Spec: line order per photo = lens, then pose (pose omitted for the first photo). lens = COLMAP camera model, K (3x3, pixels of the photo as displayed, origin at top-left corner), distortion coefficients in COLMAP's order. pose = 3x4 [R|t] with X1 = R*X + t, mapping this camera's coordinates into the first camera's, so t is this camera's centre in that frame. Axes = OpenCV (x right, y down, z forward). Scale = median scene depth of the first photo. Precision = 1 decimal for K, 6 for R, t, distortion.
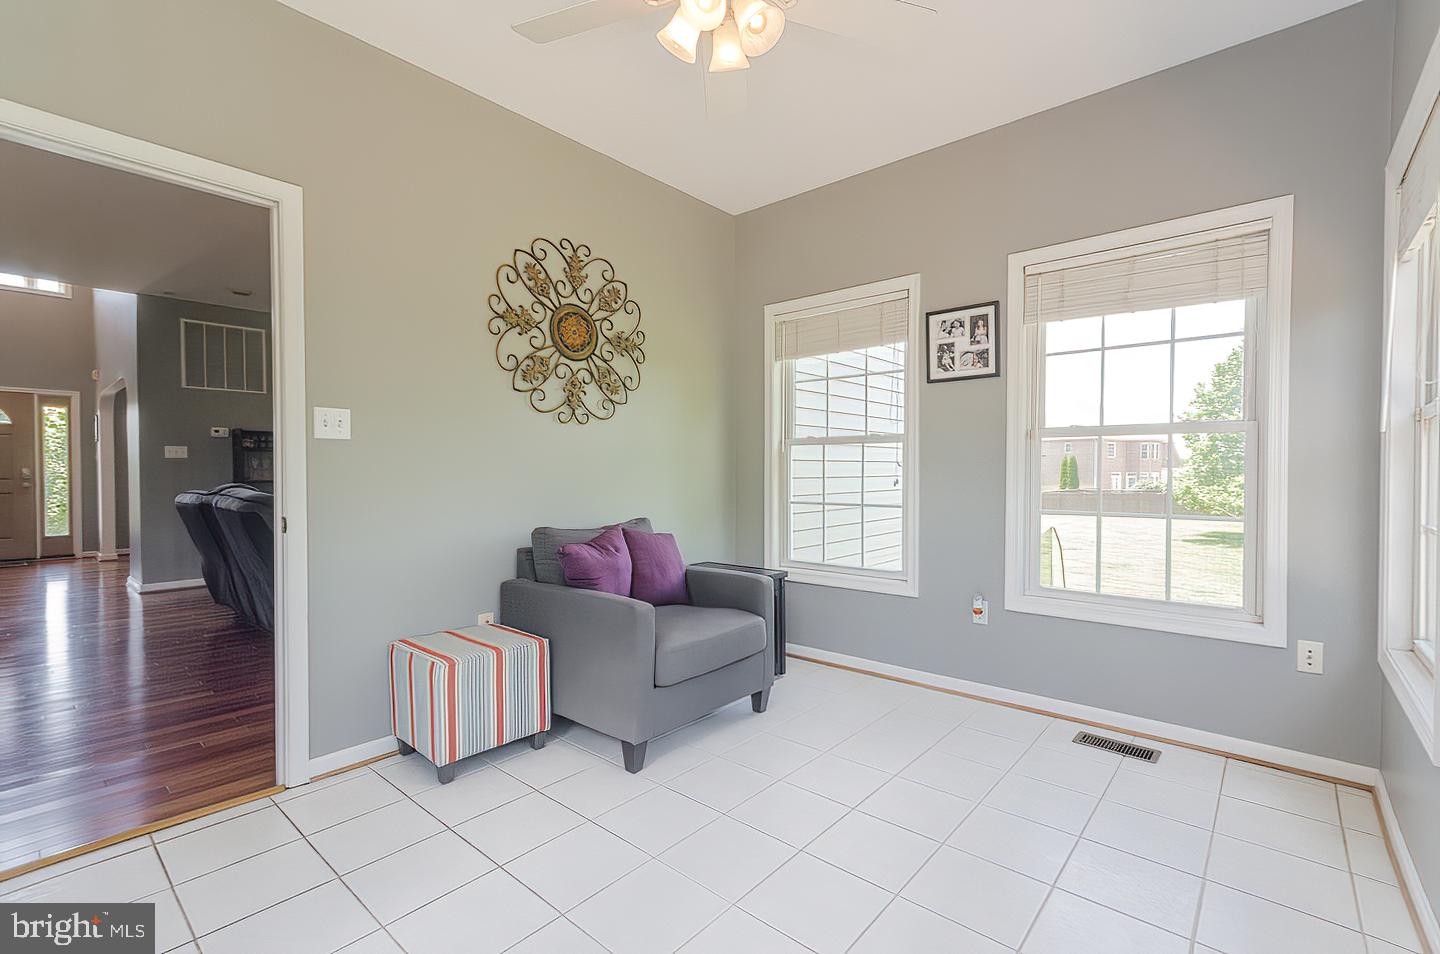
lens RADIAL K [[637.6, 0, 726.1], [0, 637.6, 479.2], [0, 0, 1]] dist [0.006571, 0.000752]
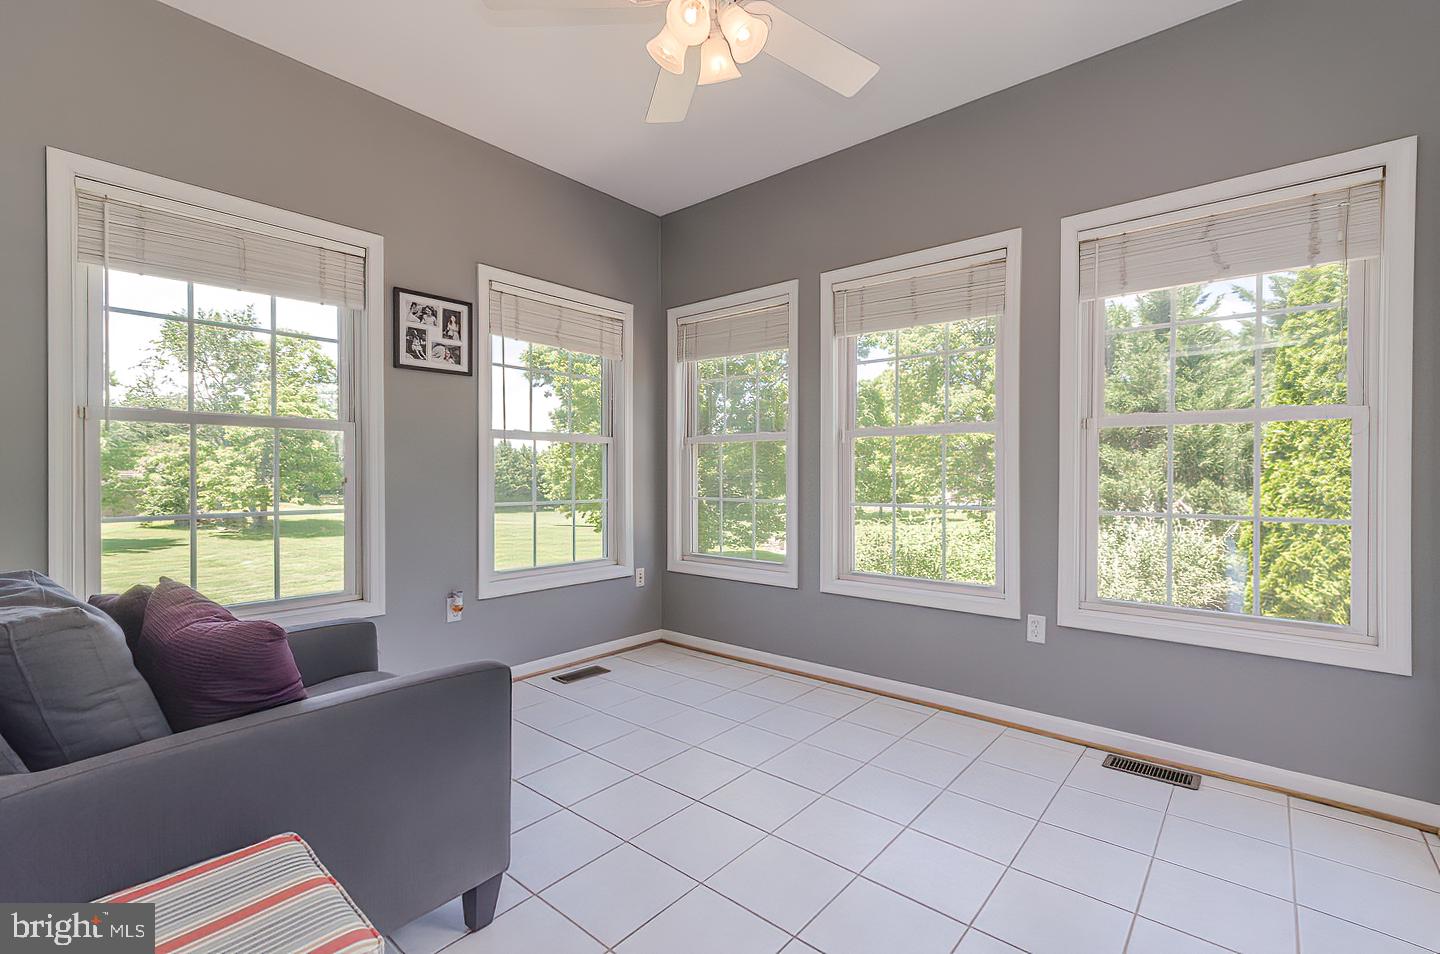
lens RADIAL K [[637.6, 0, 731.3], [0, 637.6, 478.9], [0, 0, 1]] dist [0.006571, 0.000752]
pose [[-0.011419, -0.009592, 0.999889, -0.598401], [0.009310, 0.999910, 0.009699, -0.001122], [-0.999891, 0.009419, -0.011328, 0.577040]]
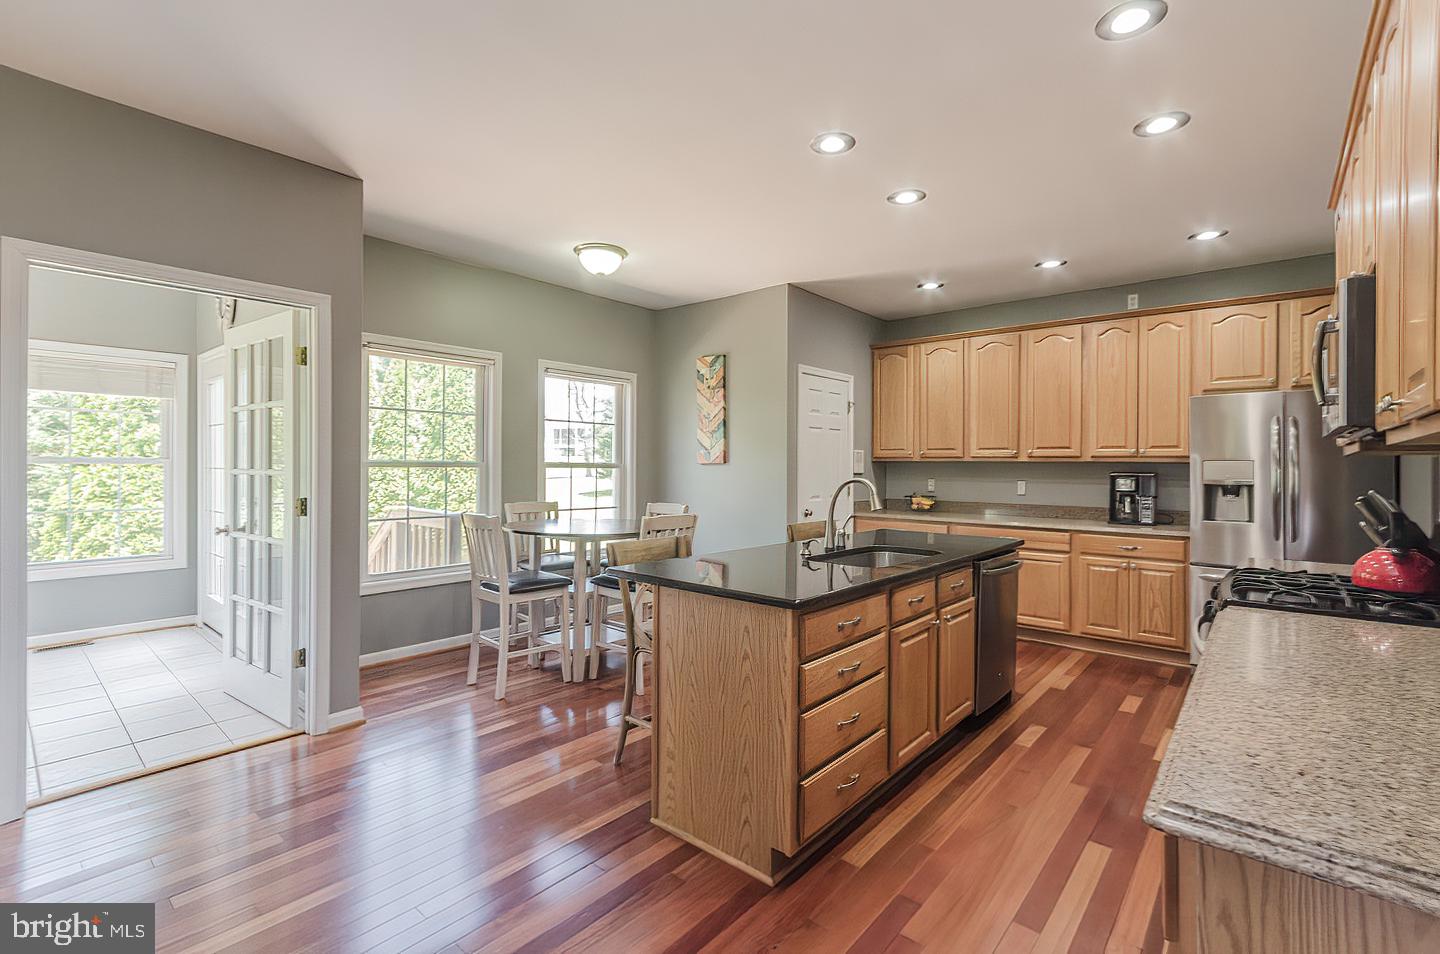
lens RADIAL K [[637.6, 0, 764.0], [0, 637.6, 469.3], [0, 0, 1]] dist [0.006571, 0.000752]
pose [[-0.999618, -0.010880, -0.025423, -1.013955], [-0.011360, 0.999759, 0.018787, -0.047598], [0.025213, 0.019068, -0.999500, 1.094448]]
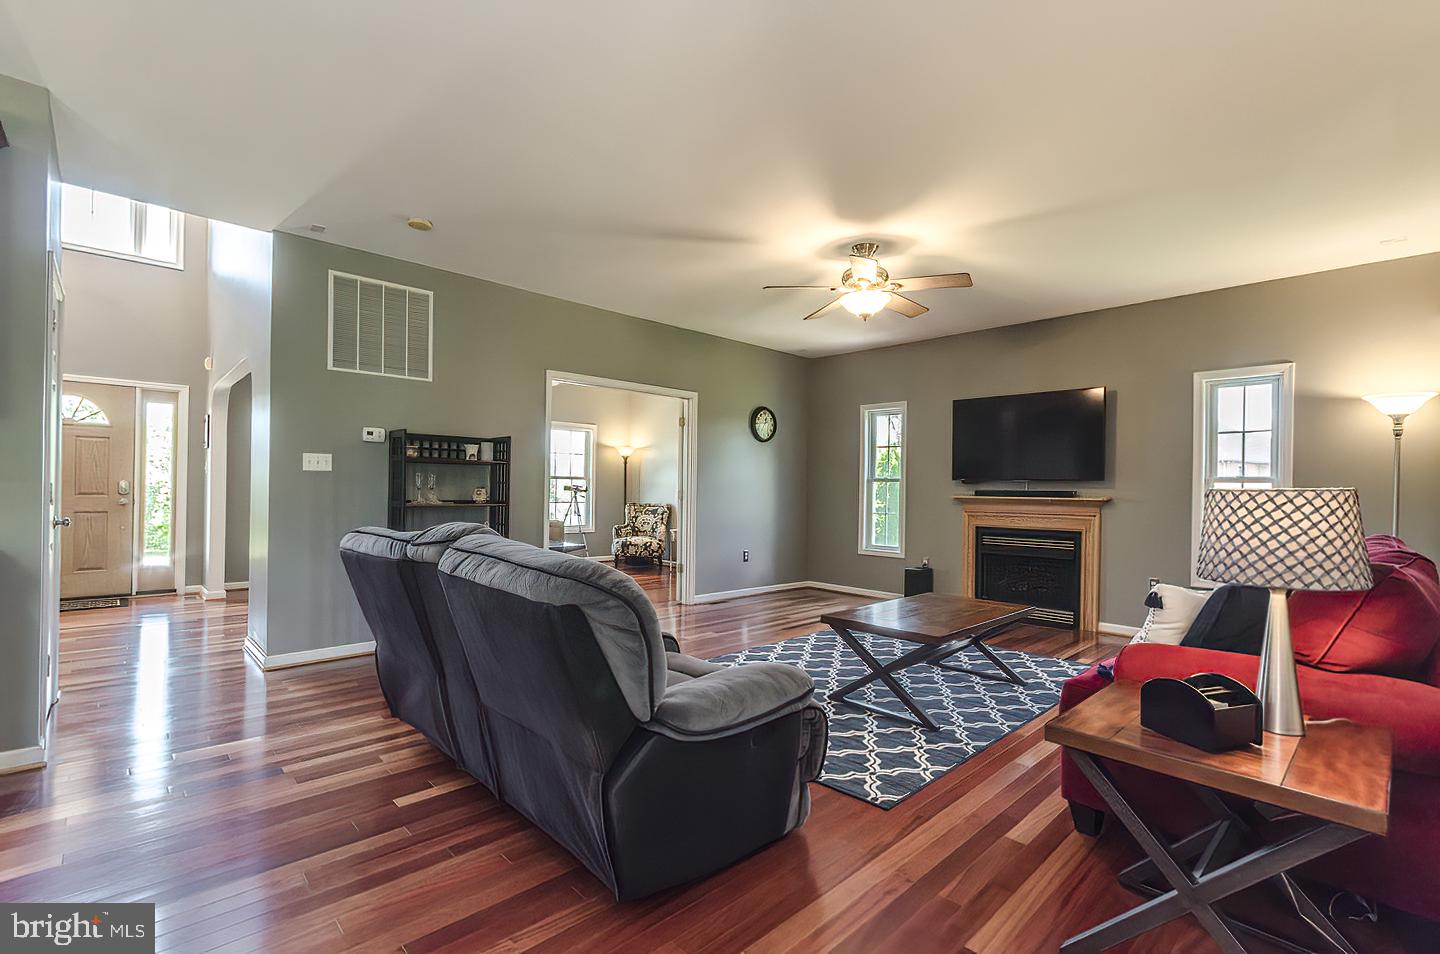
lens RADIAL K [[637.6, 0, 725.3], [0, 637.6, 485.6], [0, 0, 1]] dist [0.006571, 0.000752]
pose [[0.996214, 0.017277, -0.085202, -0.330176], [-0.018910, 0.999652, -0.018391, -0.011739], [0.084855, 0.019932, 0.996194, 0.321678]]
